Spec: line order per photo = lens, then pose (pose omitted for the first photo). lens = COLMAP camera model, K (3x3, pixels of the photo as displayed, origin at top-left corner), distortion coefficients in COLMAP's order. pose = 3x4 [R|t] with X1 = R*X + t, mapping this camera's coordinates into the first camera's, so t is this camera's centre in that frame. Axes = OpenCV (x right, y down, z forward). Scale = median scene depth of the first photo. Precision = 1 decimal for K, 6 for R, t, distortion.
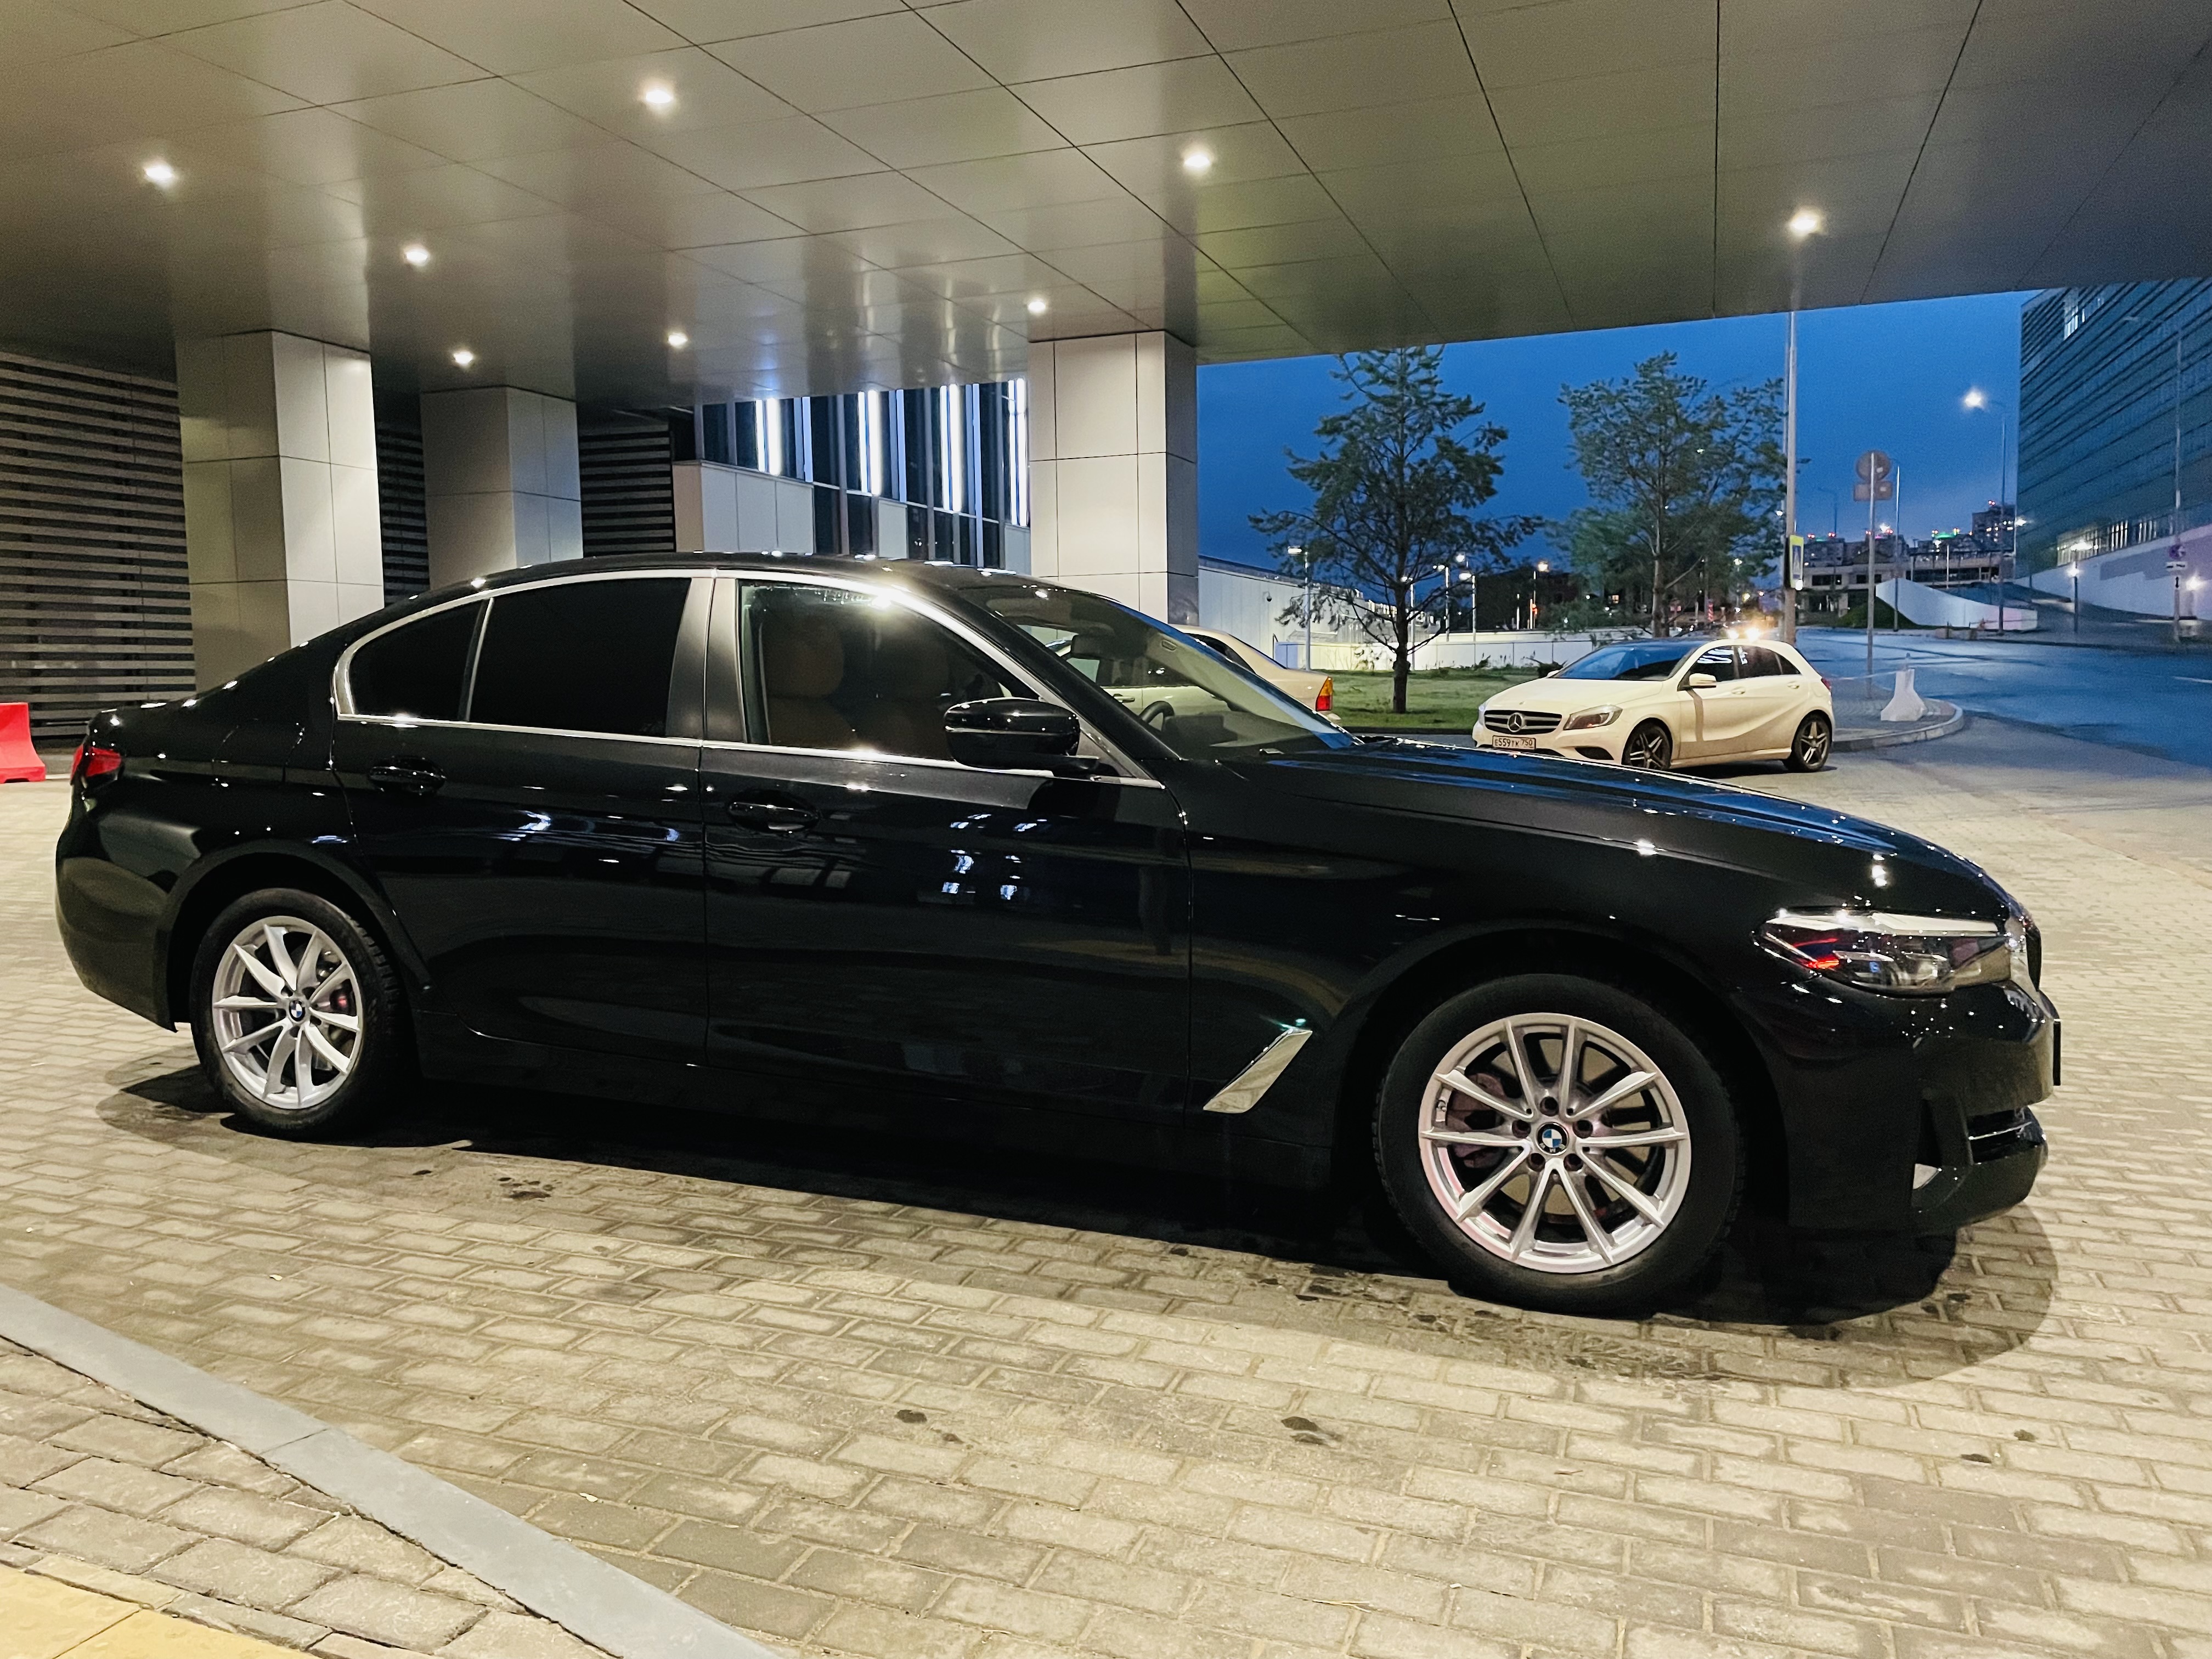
lens RADIAL K [[1710.4, 0, 1097.8], [0, 1710.4, 822.6], [0, 0, 1]] dist [0.050803, -0.041872]
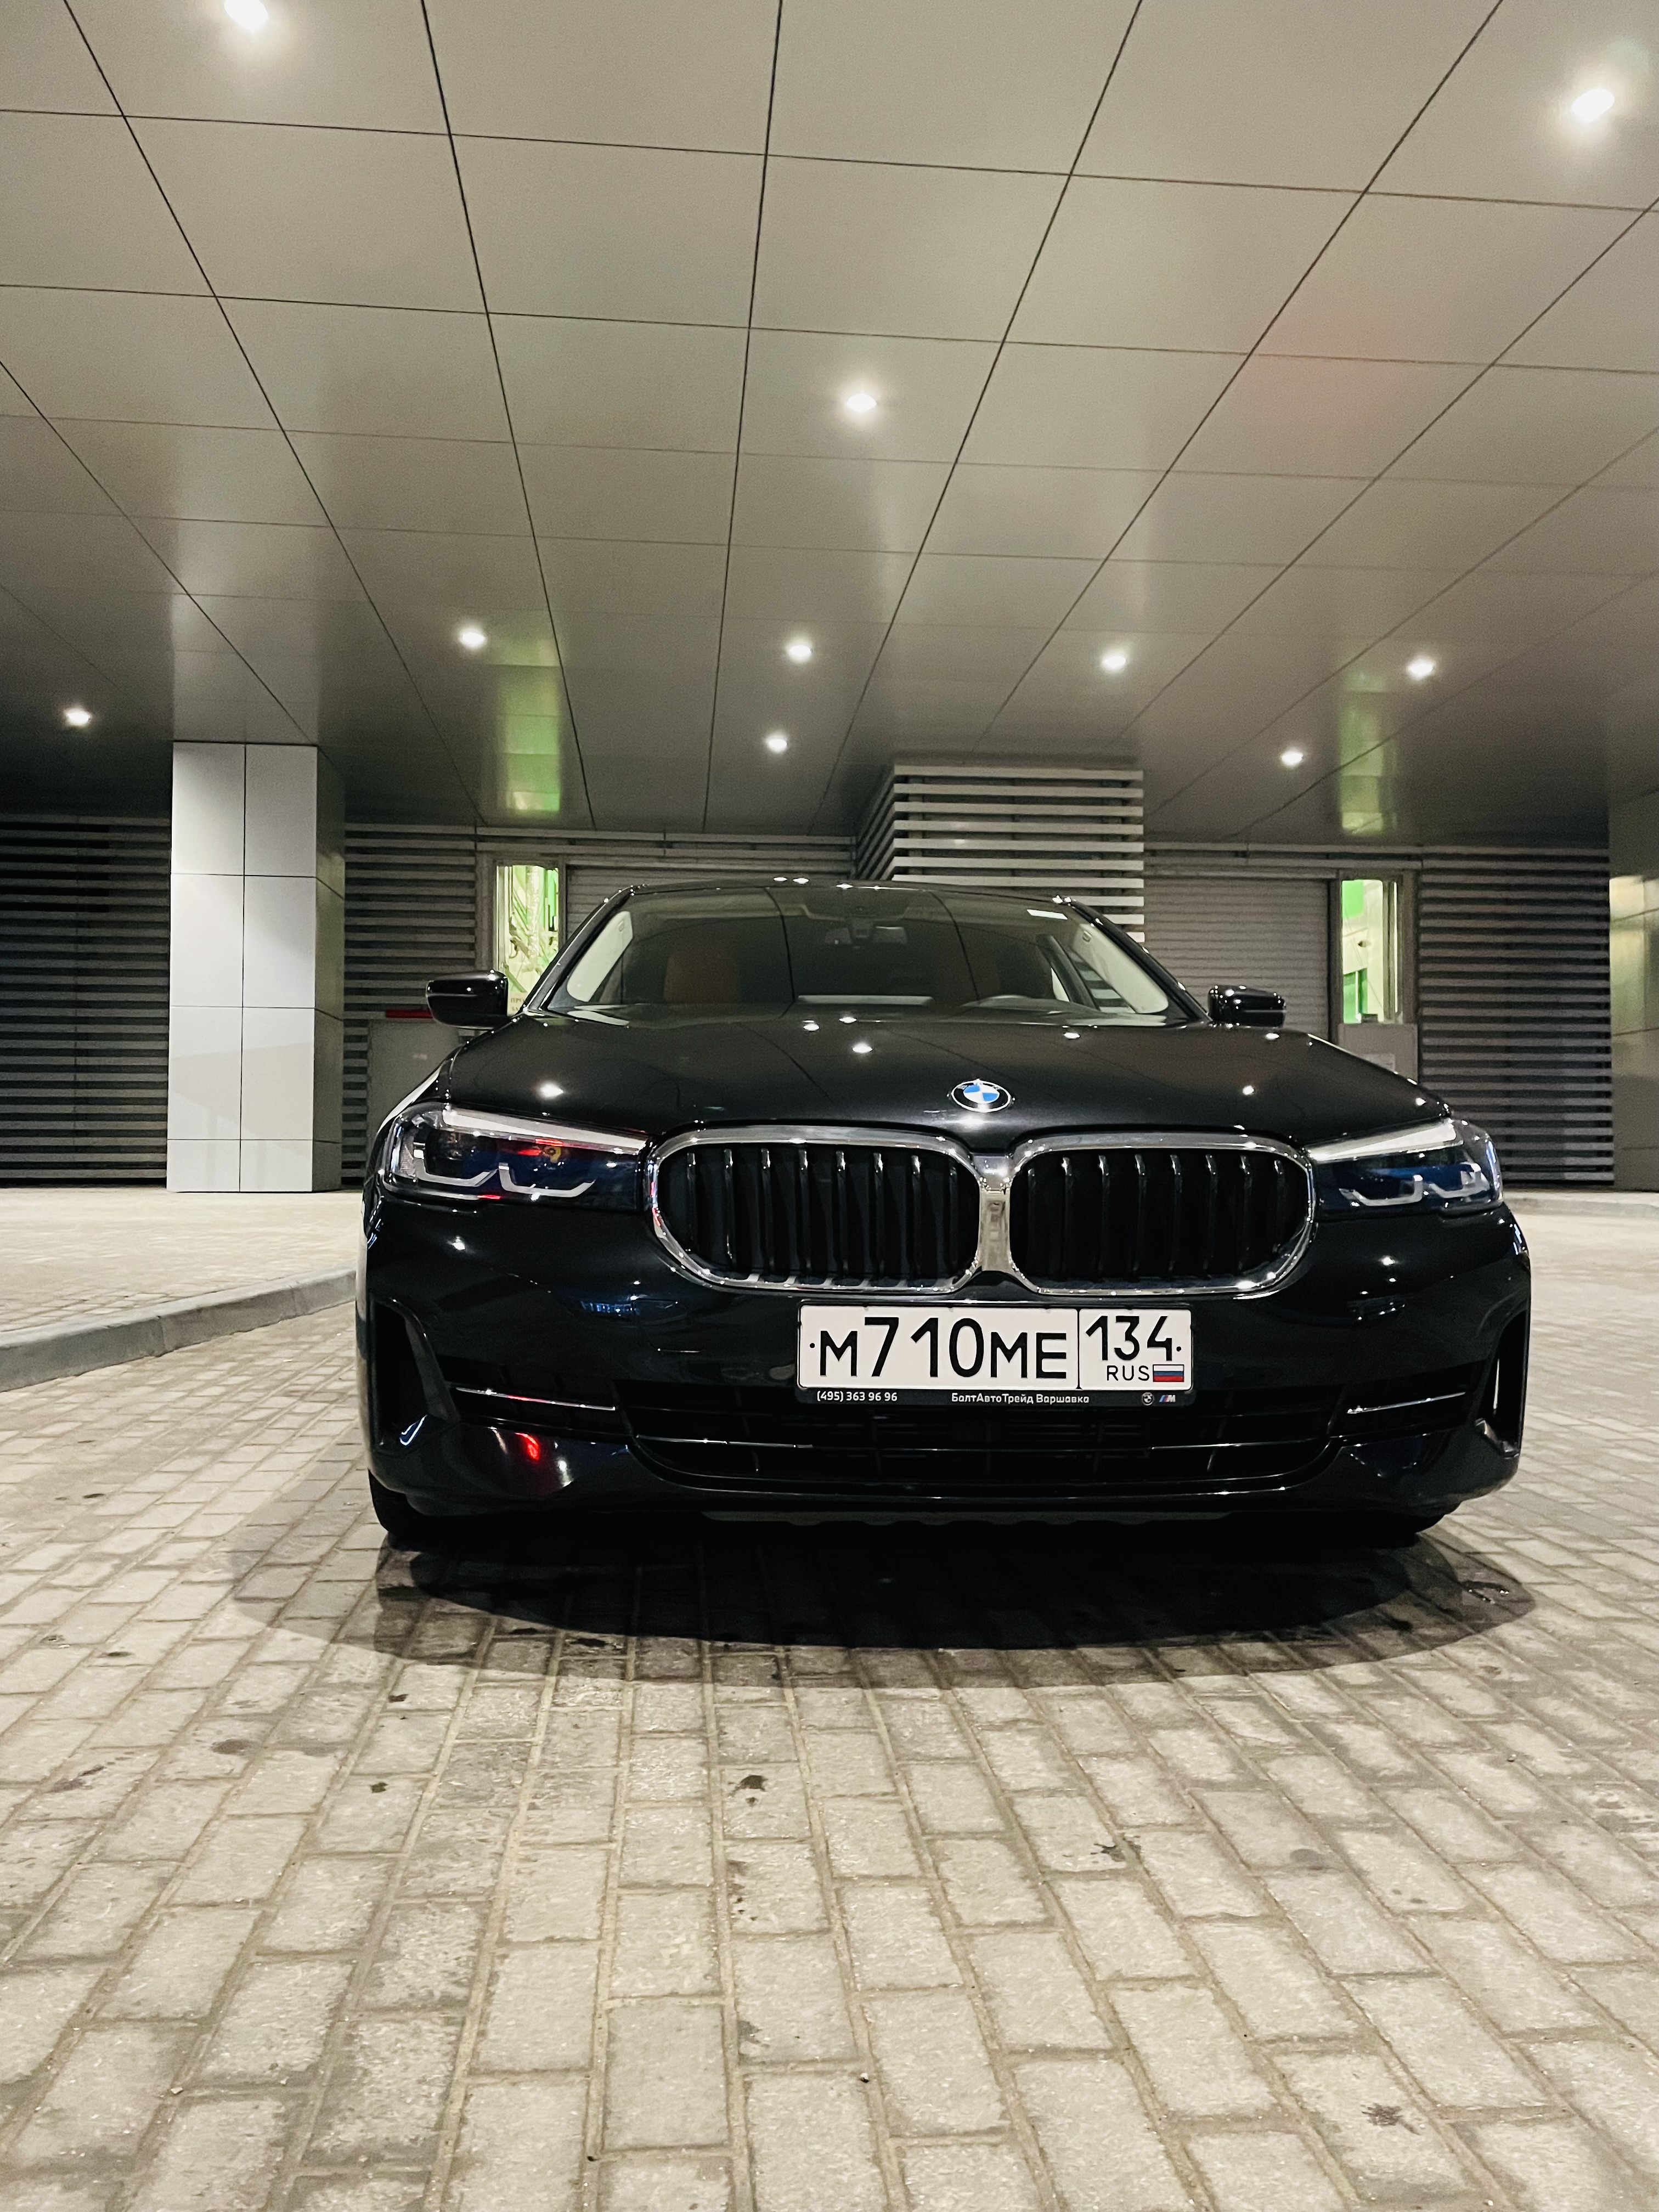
lens RADIAL K [[1710.4, 0, 820.9], [0, 1710.4, 1110.1], [0, 0, 1]] dist [0.050803, -0.041872]
pose [[0.413673, -0.017326, -0.910261, 1.139161], [-0.094682, 0.993579, -0.061941, 0.083618], [0.905489, 0.111809, 0.409376, 0.730715]]
